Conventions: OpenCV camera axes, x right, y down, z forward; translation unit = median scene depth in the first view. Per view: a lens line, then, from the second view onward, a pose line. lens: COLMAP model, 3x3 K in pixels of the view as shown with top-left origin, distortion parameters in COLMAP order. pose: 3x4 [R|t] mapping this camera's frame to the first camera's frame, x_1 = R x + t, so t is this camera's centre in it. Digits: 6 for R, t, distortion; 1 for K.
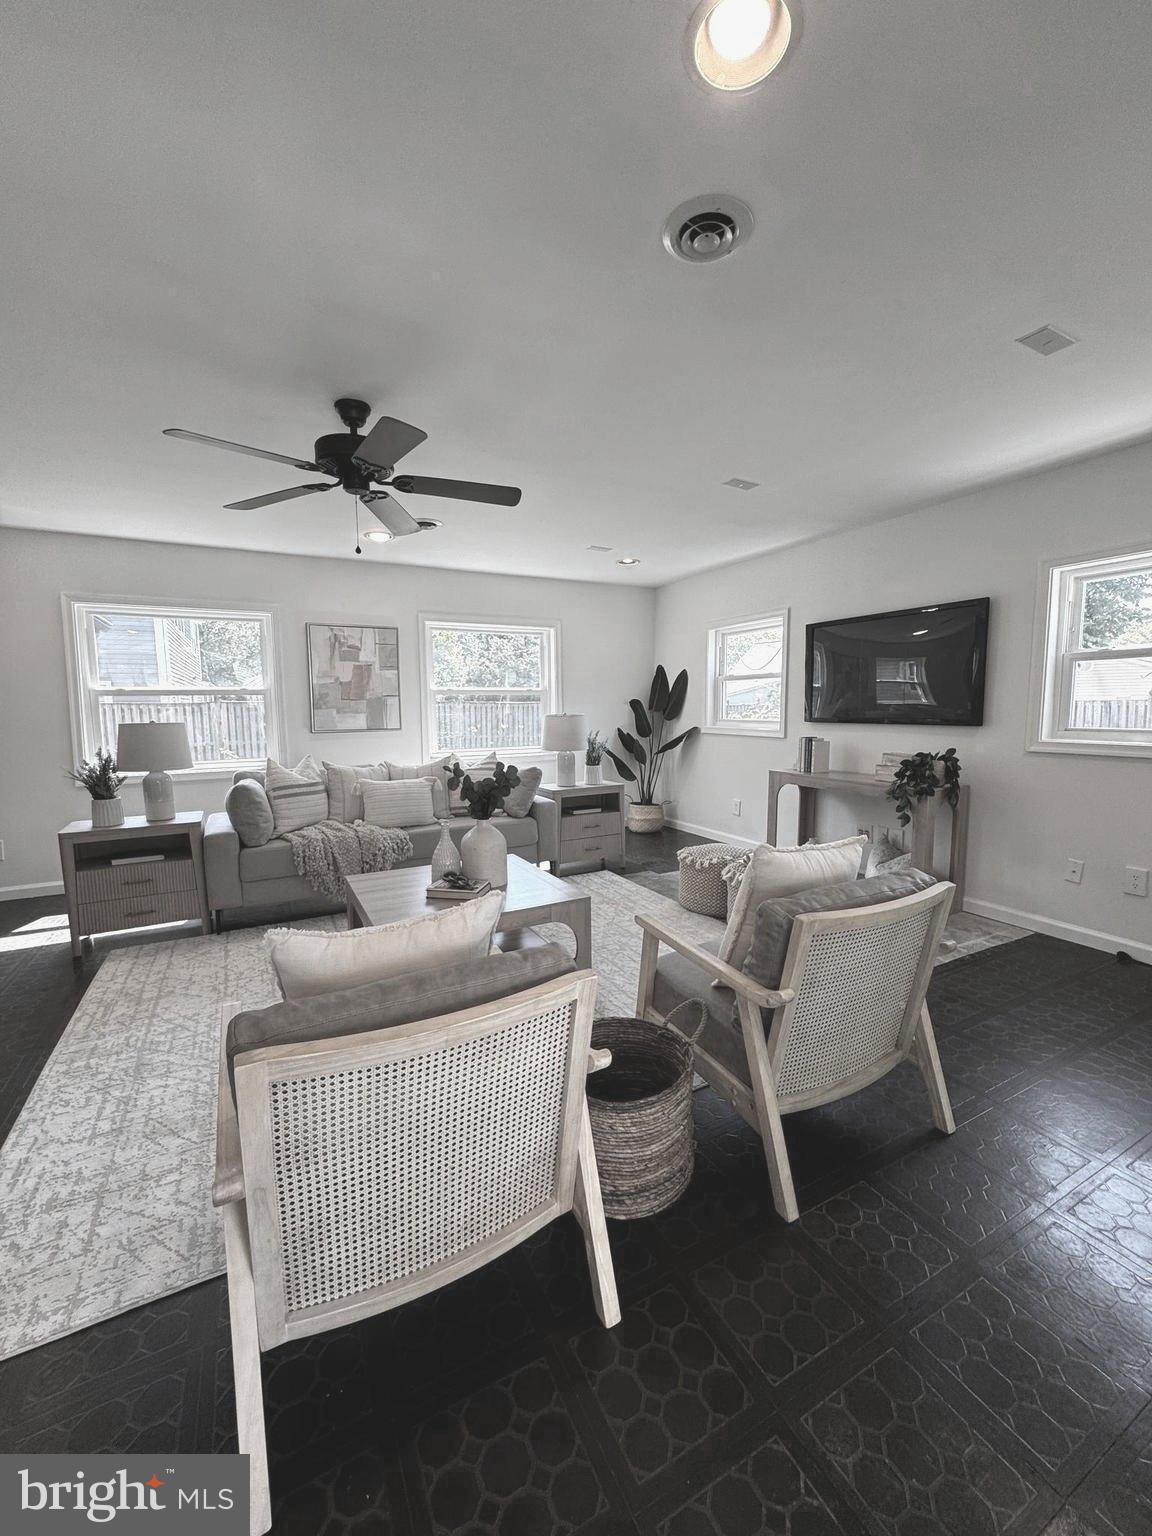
lens RADIAL K [[615.5, 0, 577.4], [0, 615.5, 767.7], [0, 0, 1]] dist [-0.003363, 0.000206]
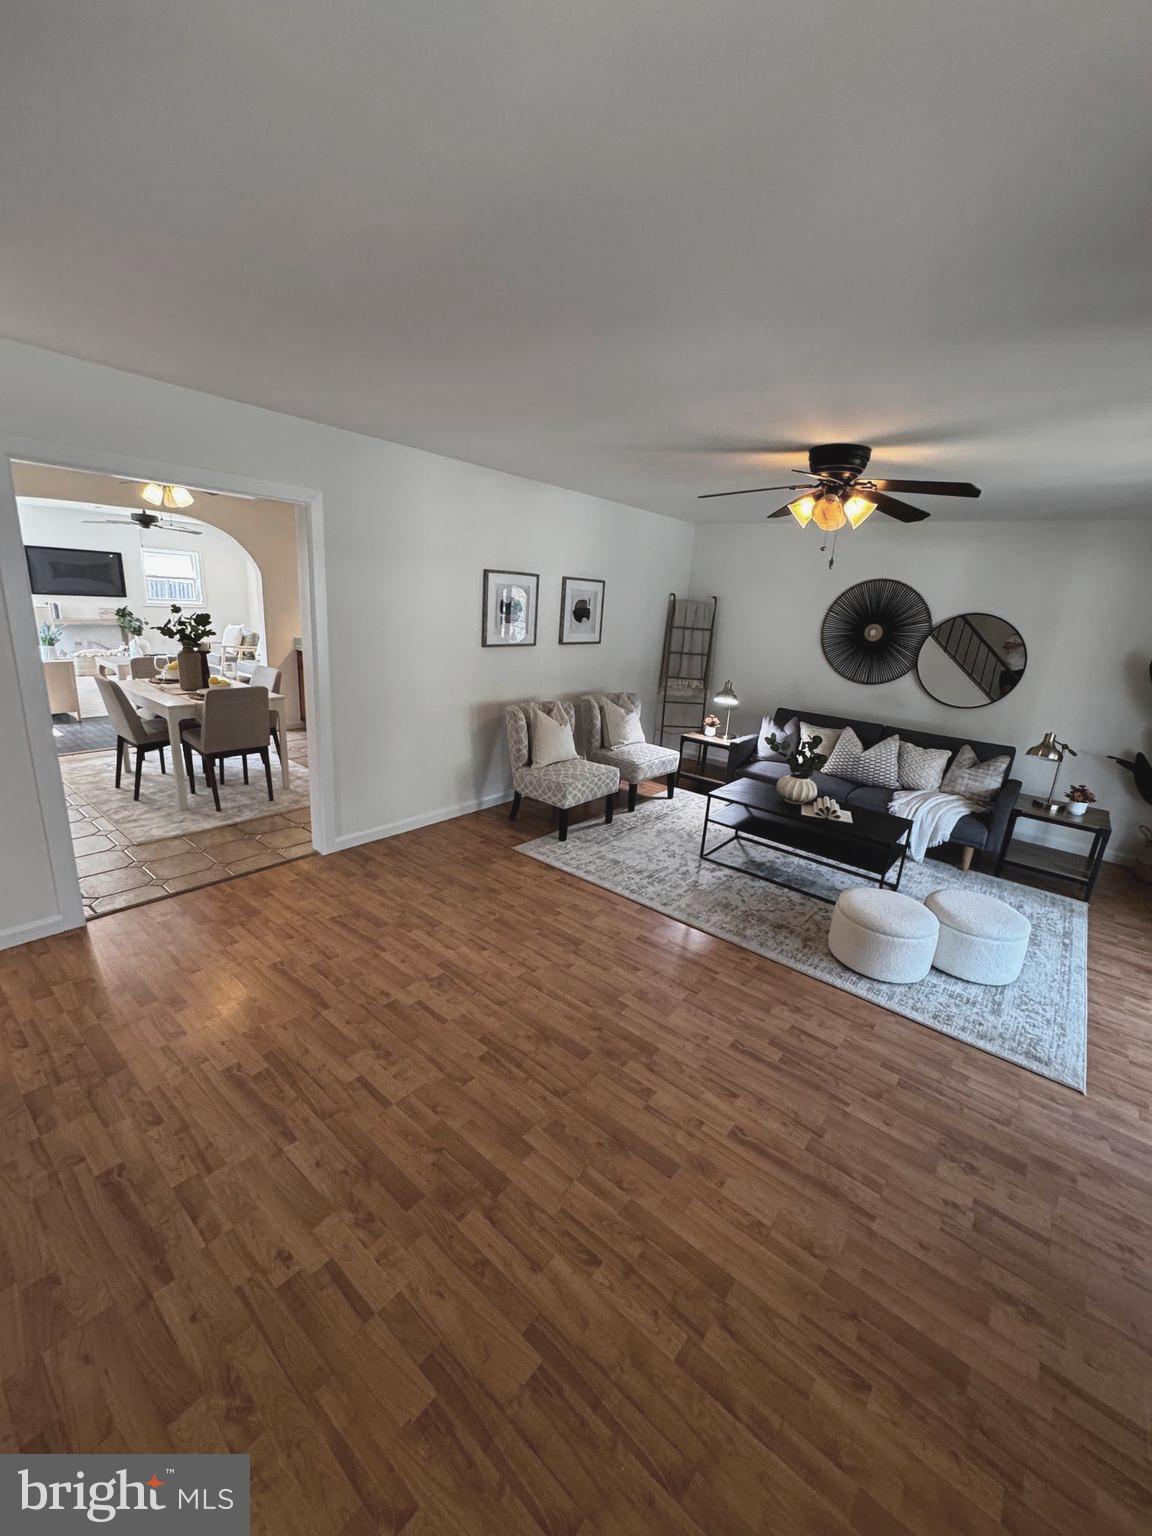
lens RADIAL K [[615.5, 0, 577.4], [0, 615.5, 767.7], [0, 0, 1]] dist [-0.003363, 0.000206]
pose [[-0.391108, -0.265997, 0.881068, -2.320459], [0.027776, 0.953476, 0.300187, -0.087420], [-0.919925, 0.141878, -0.365524, 0.149134]]
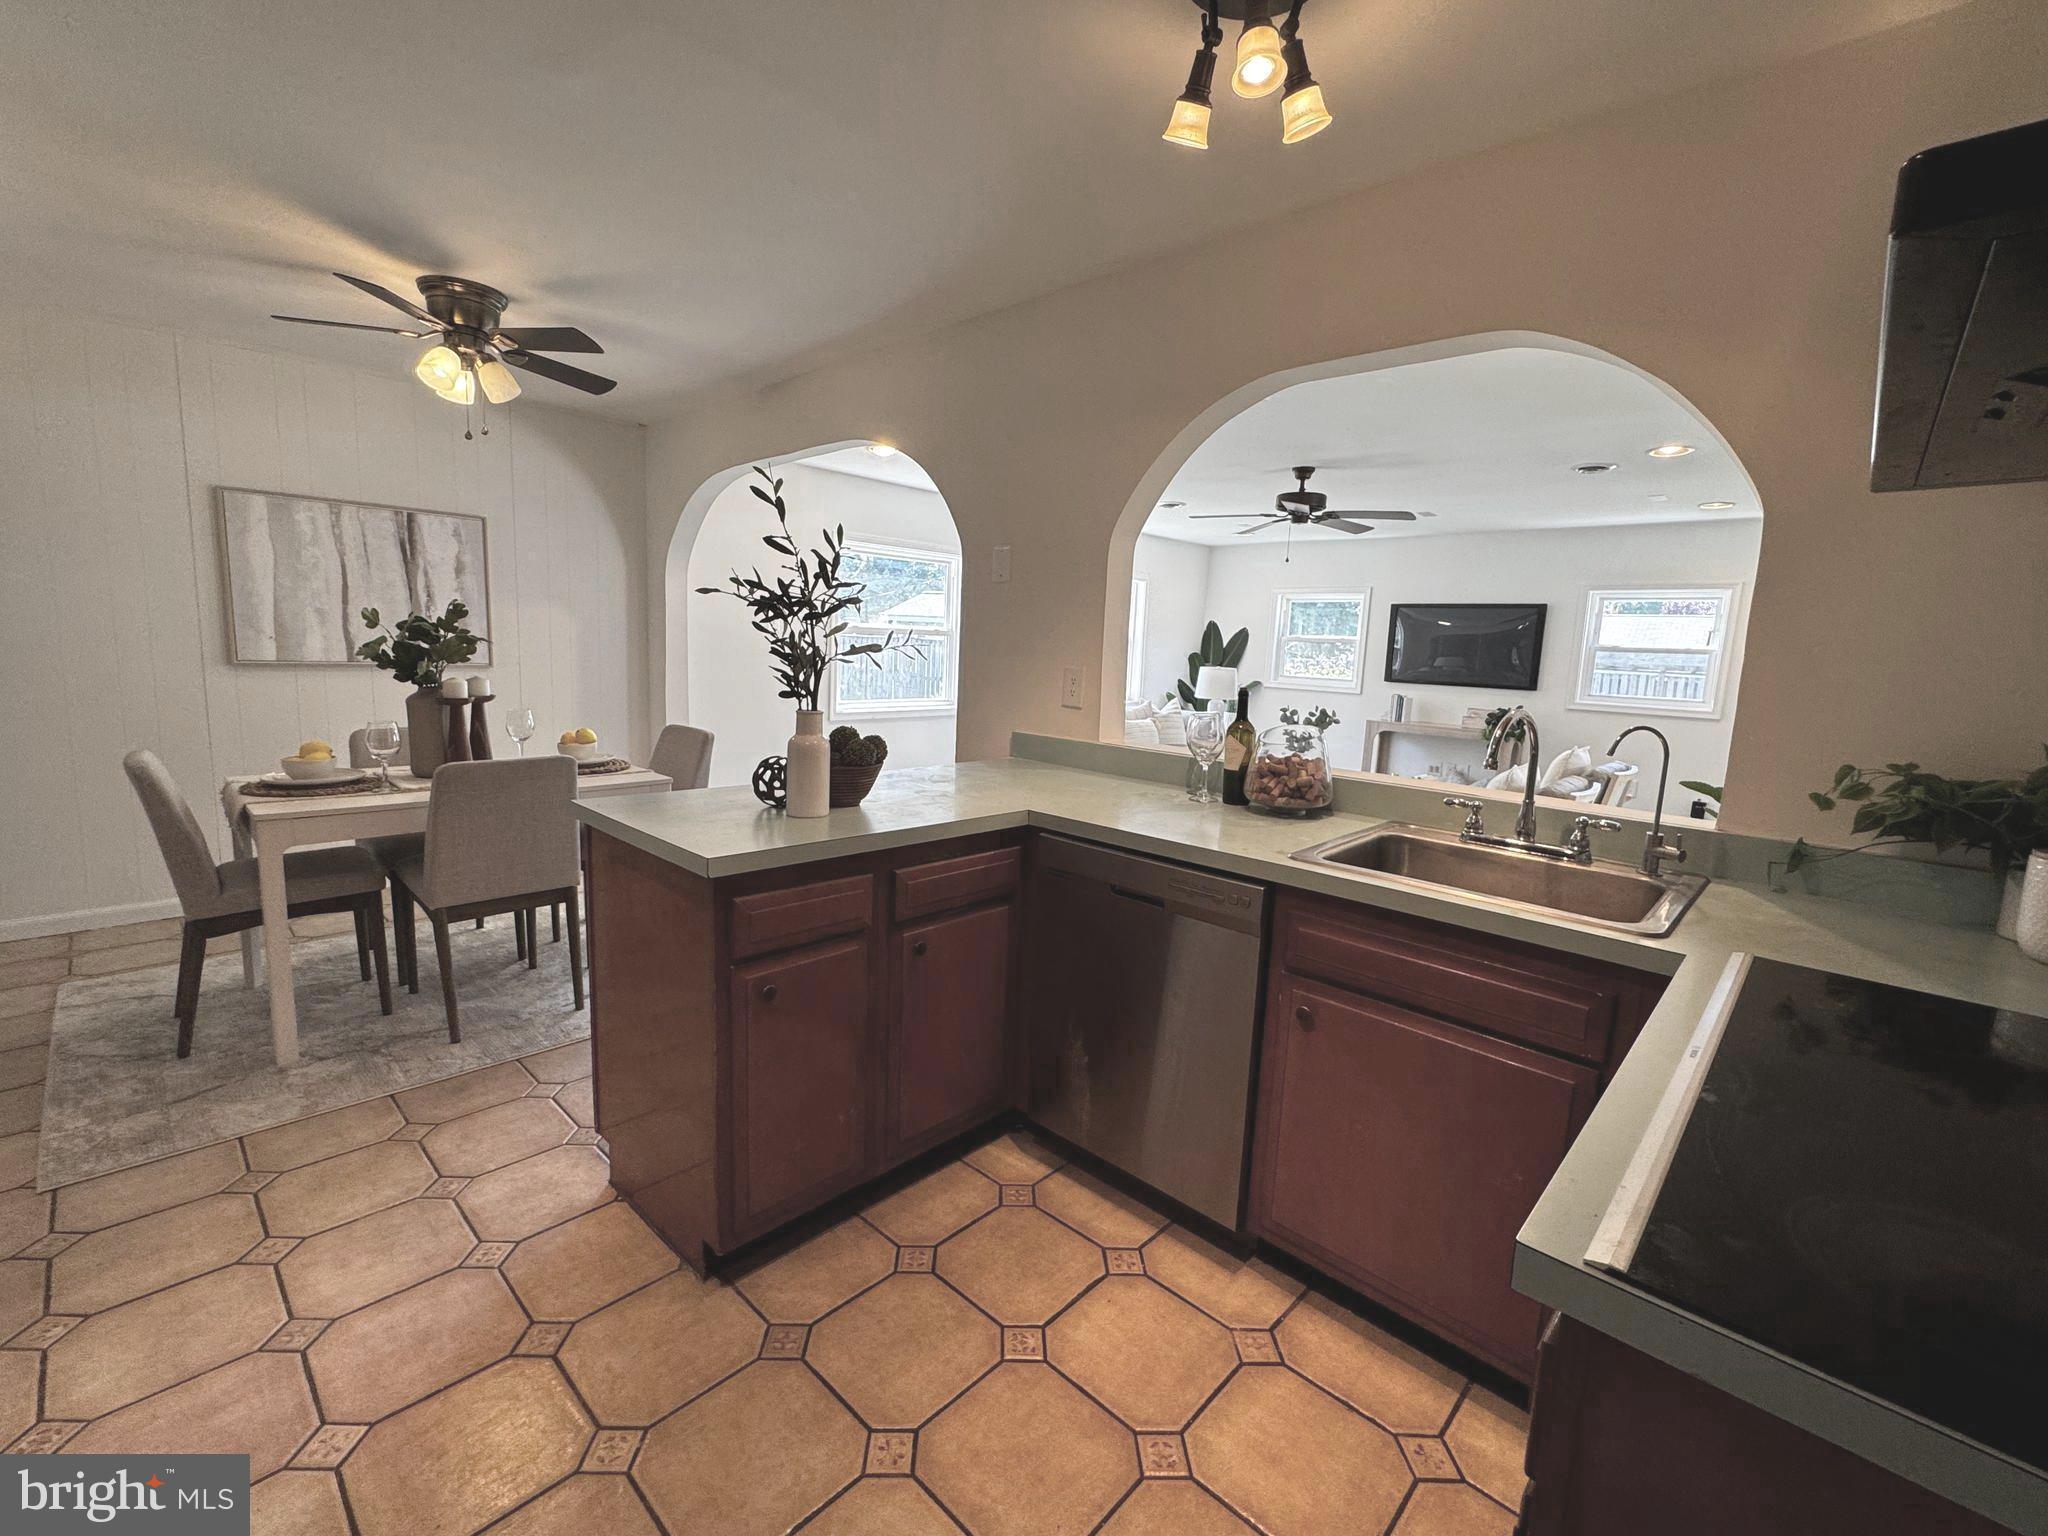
lens RADIAL K [[874.2, 0, 1024.0], [0, 874.2, 768.0], [0, 0, 1]] dist [-0.003623, 0.000026]
pose [[0.945786, 0.002417, 0.324782, -0.903246], [-0.017580, 0.998887, 0.043761, 0.035746], [-0.324315, -0.047098, 0.944776, -0.448688]]
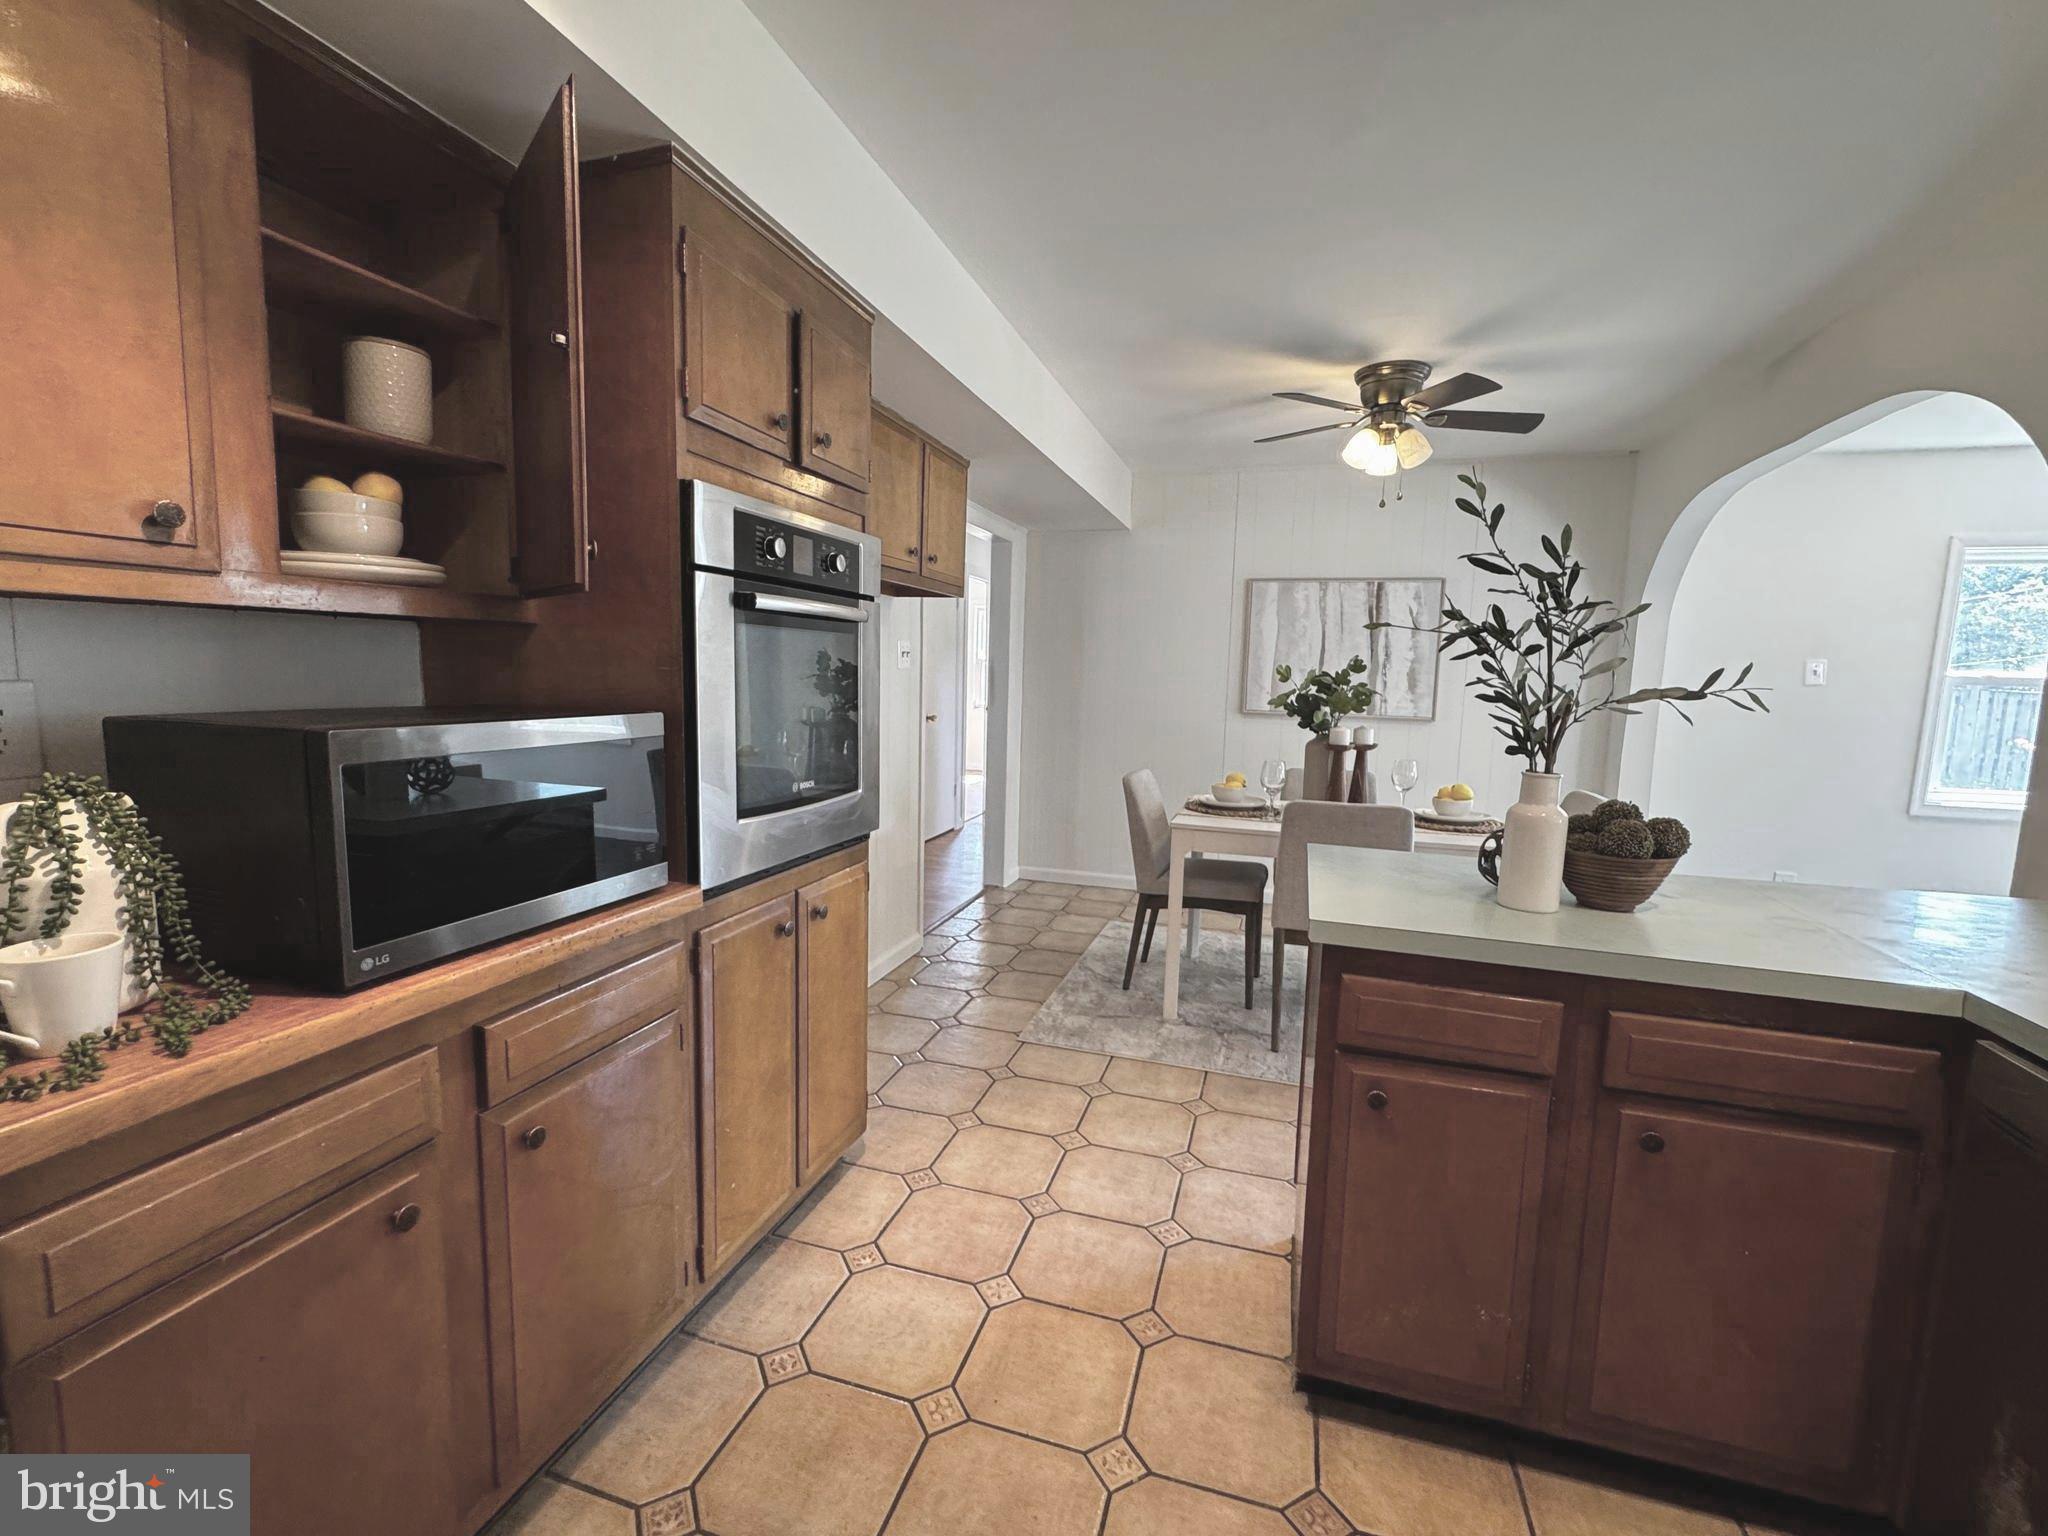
lens RADIAL K [[874.2, 0, 1024.0], [0, 874.2, 768.0], [0, 0, 1]] dist [-0.003623, 0.000026]
pose [[0.703524, 0.107470, -0.702499, -0.768173], [-0.103687, 0.993444, 0.048141, 0.030704], [0.703067, 0.038972, 0.710055, -0.379192]]
